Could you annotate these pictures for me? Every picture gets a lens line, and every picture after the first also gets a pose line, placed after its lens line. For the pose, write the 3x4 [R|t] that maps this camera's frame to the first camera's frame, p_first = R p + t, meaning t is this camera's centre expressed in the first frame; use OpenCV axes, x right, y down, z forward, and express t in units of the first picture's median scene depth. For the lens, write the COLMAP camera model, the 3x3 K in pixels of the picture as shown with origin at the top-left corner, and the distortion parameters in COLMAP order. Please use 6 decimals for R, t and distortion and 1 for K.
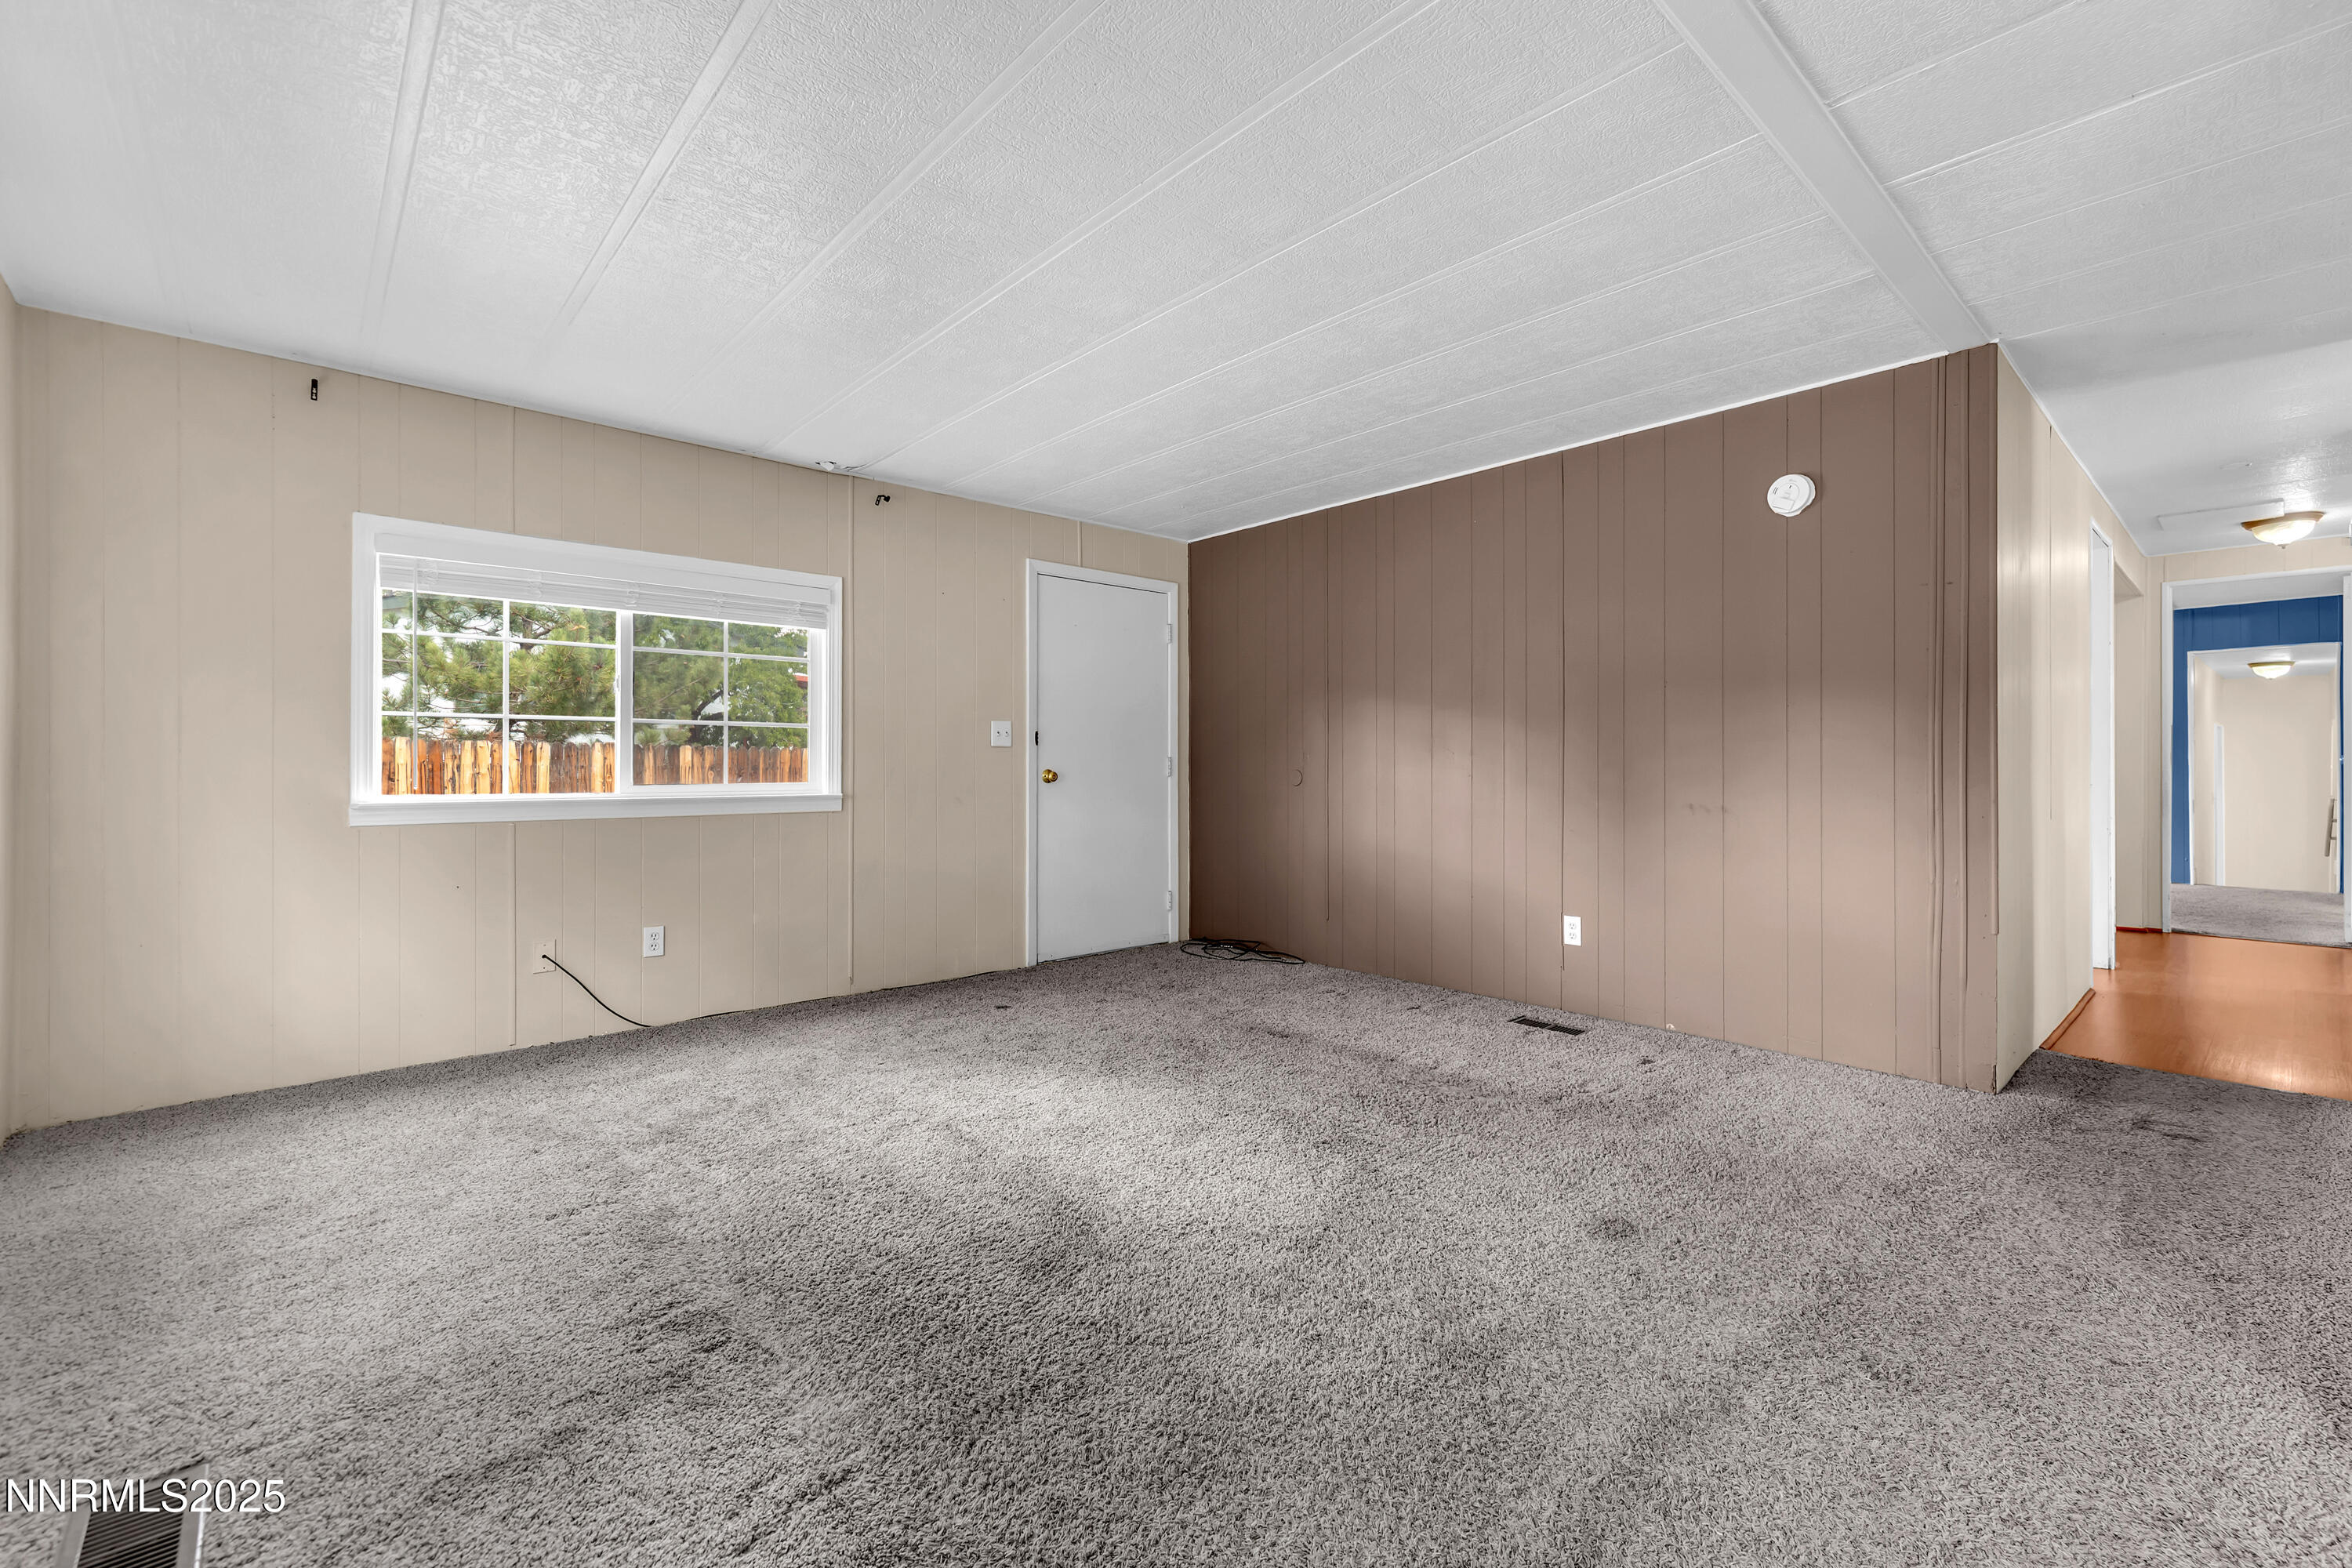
lens RADIAL K [[994.4, 0, 1194.1], [0, 994.4, 748.6], [0, 0, 1]] dist [-0.000317, 0.000198]
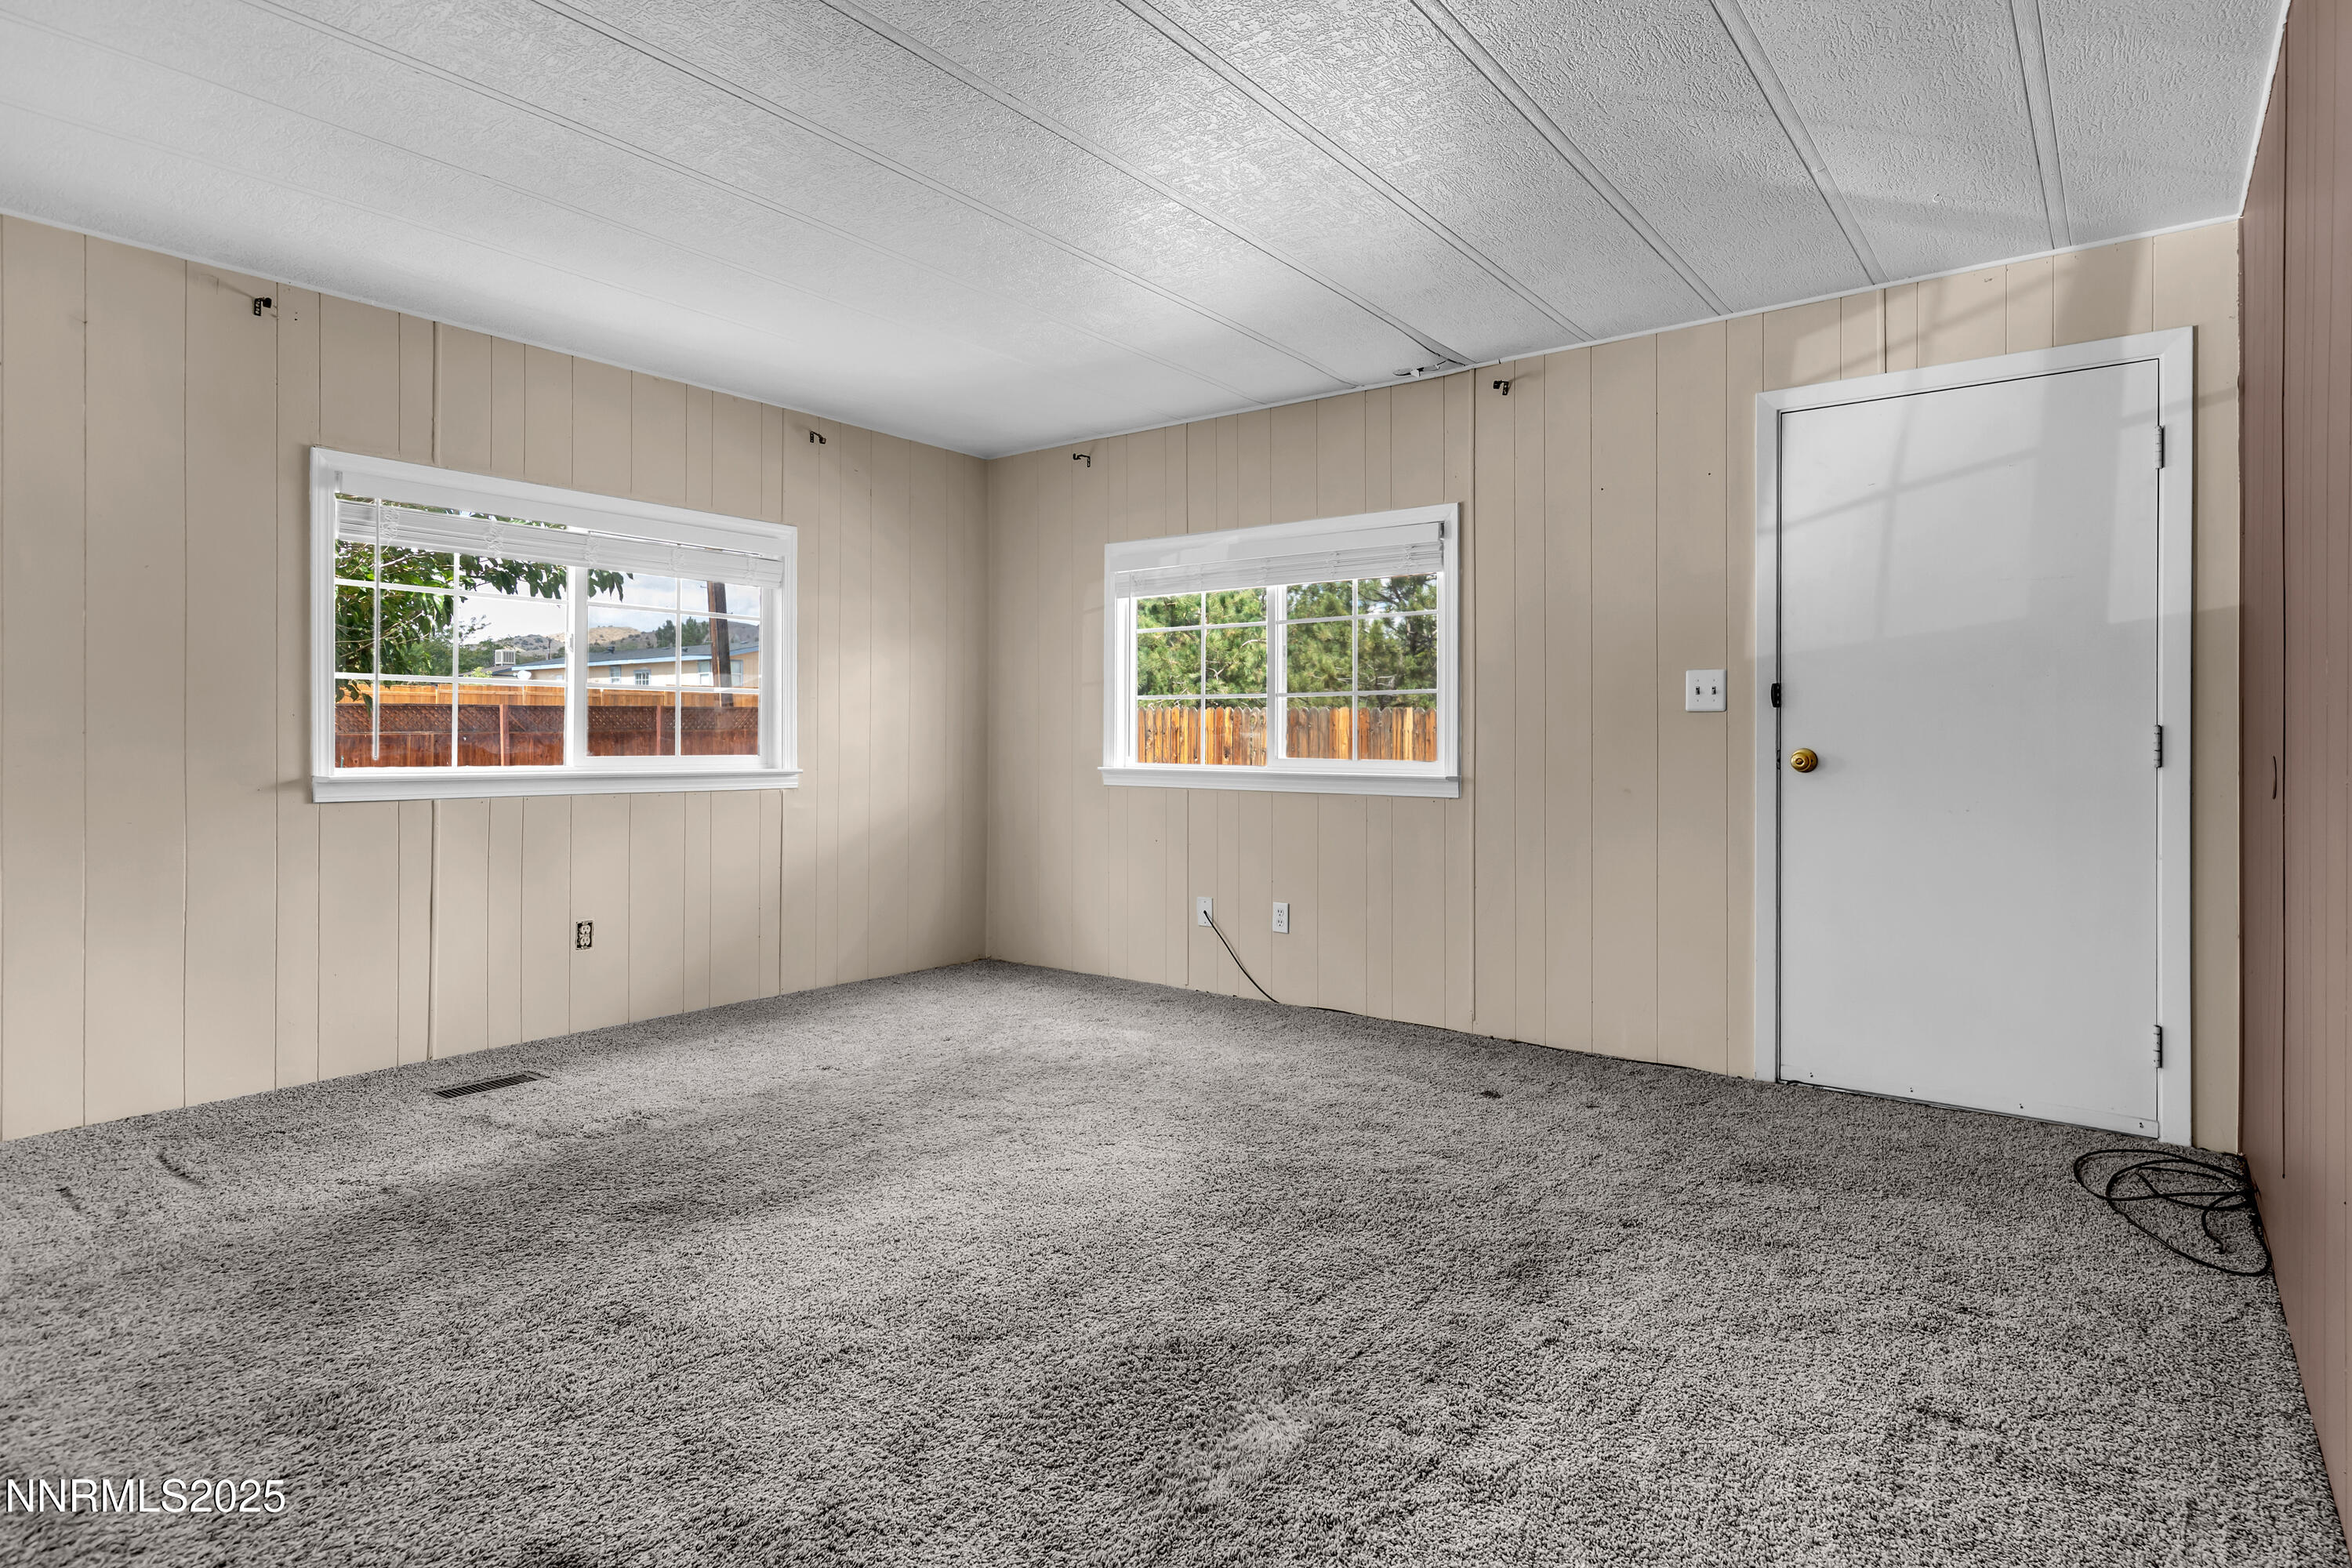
lens RADIAL K [[1245.7, 0, 1182.9], [0, 1245.7, 733.7], [0, 0, 1]] dist [-0.000138, 0.000062]
pose [[0.174545, -0.001508, -0.984648, 0.658401], [0.013868, 0.999903, 0.000927, 0.008839], [0.984552, -0.013817, 0.174549, 0.691229]]
